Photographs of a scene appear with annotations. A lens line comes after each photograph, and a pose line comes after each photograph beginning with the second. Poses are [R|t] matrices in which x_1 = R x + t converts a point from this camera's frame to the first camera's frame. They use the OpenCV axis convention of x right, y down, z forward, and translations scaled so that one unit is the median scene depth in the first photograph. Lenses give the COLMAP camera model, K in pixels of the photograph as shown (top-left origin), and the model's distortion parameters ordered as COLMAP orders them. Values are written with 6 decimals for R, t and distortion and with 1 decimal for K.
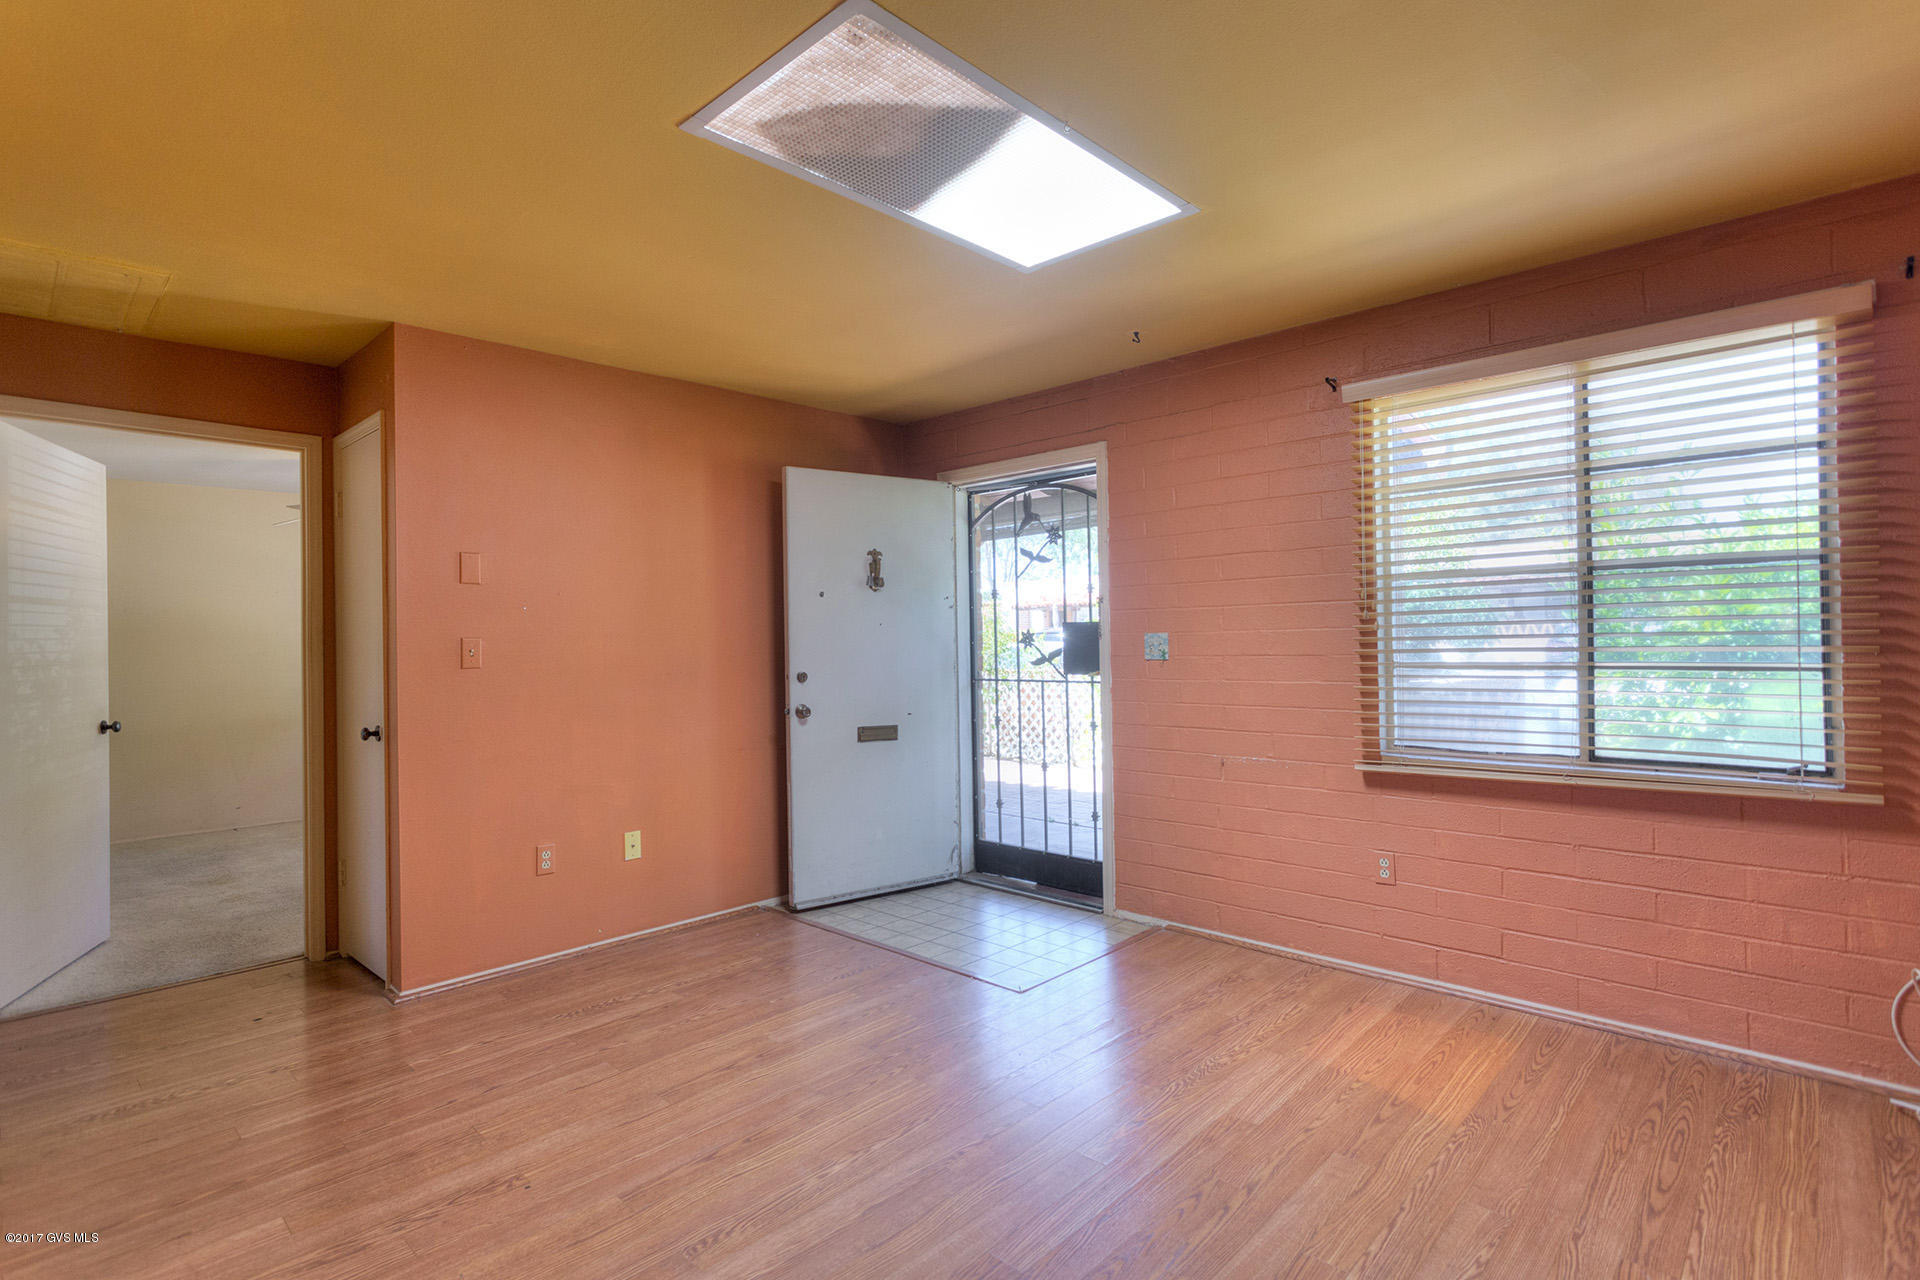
lens RADIAL K [[932.2, 0, 960.0], [0, 932.2, 640.0], [0, 0, 1]] dist [0.000092, 0.000016]
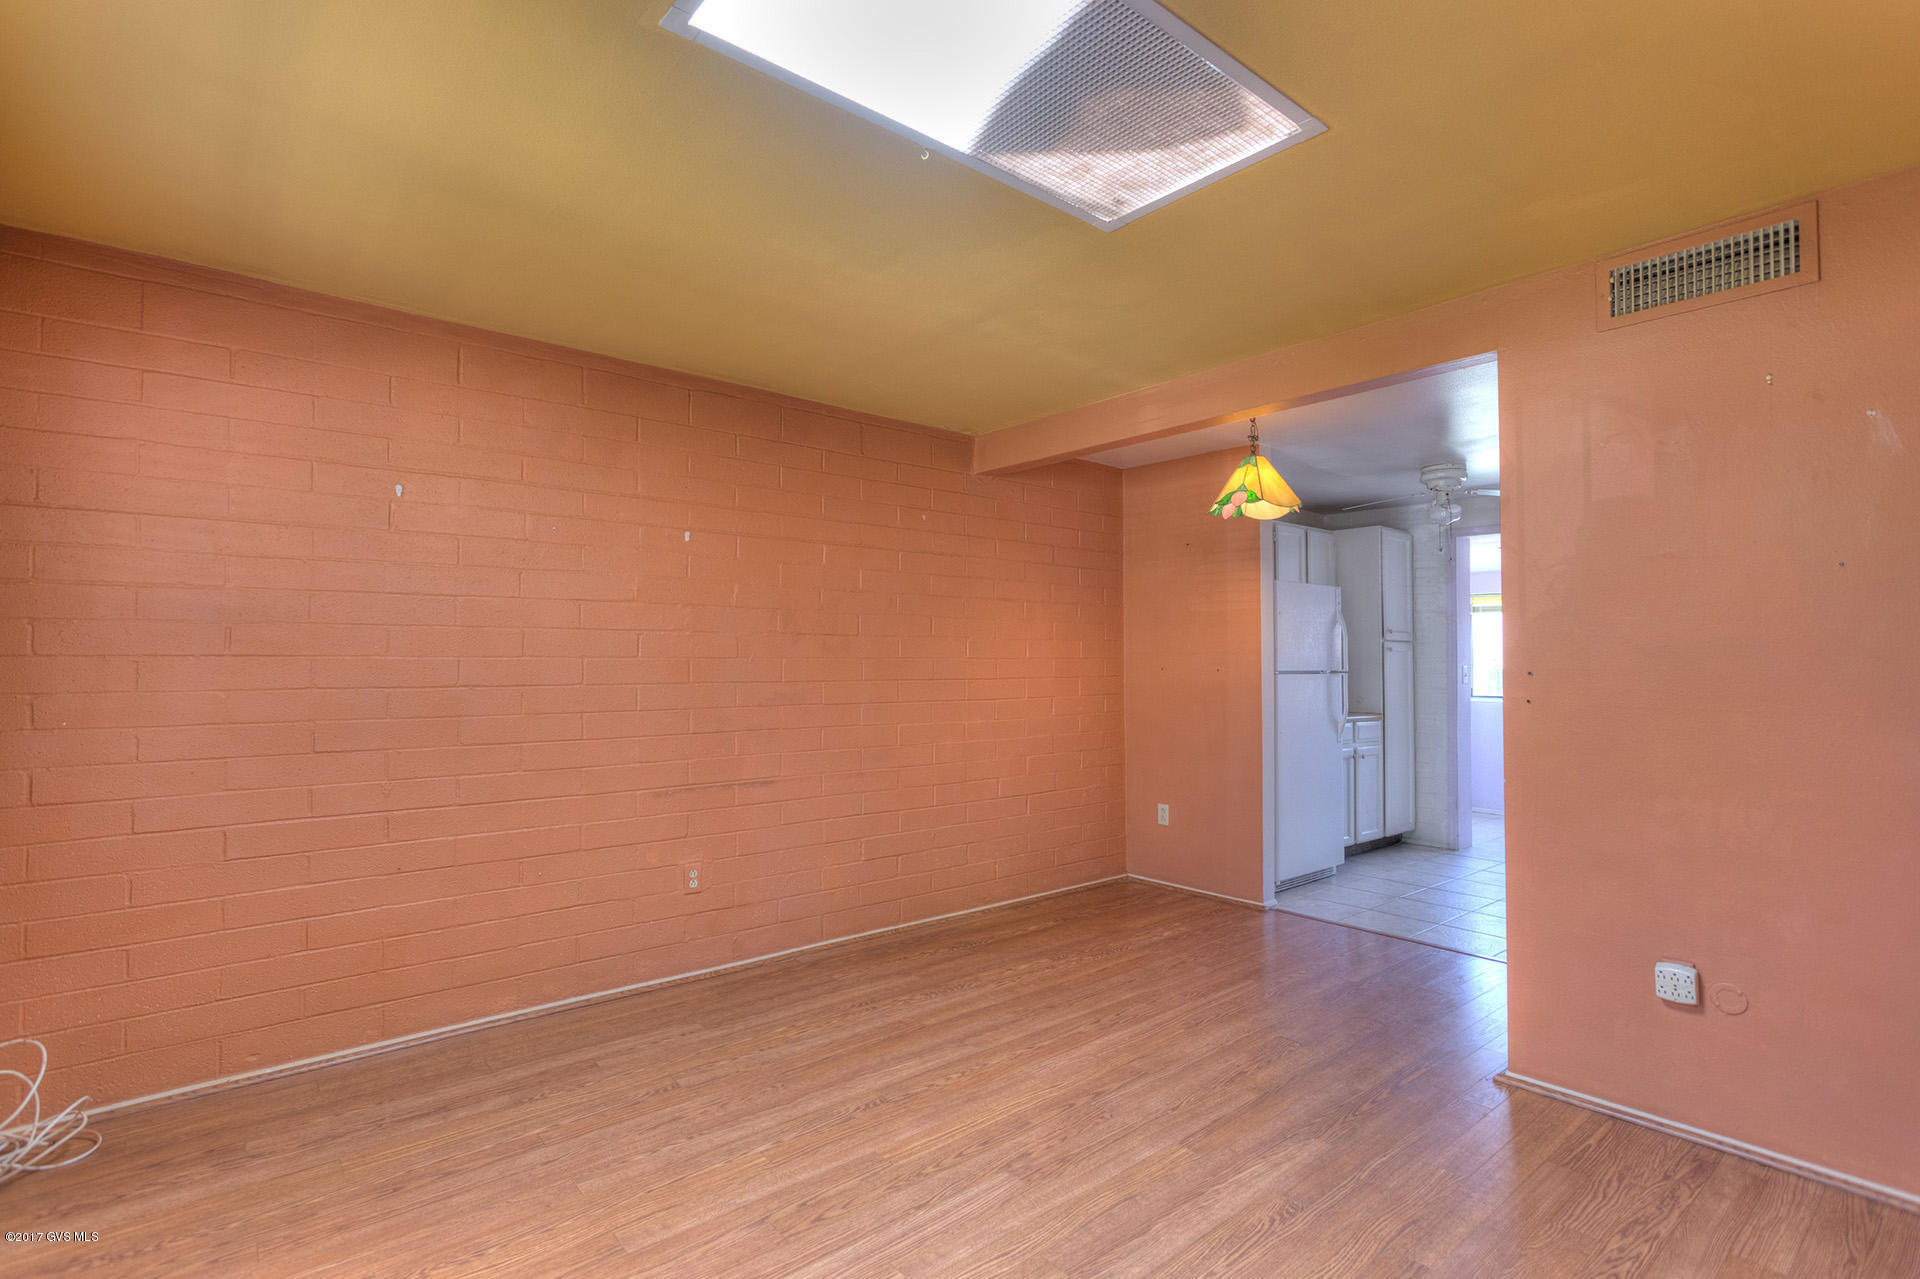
lens RADIAL K [[932.2, 0, 960.0], [0, 932.2, 639.5], [0, 0, 1]] dist [0.000092, 0.000016]
pose [[-0.993080, 0.018089, 0.116042, -0.027422], [0.015096, 0.999532, -0.026620, -0.003269], [-0.116469, -0.024684, -0.992888, 2.041520]]
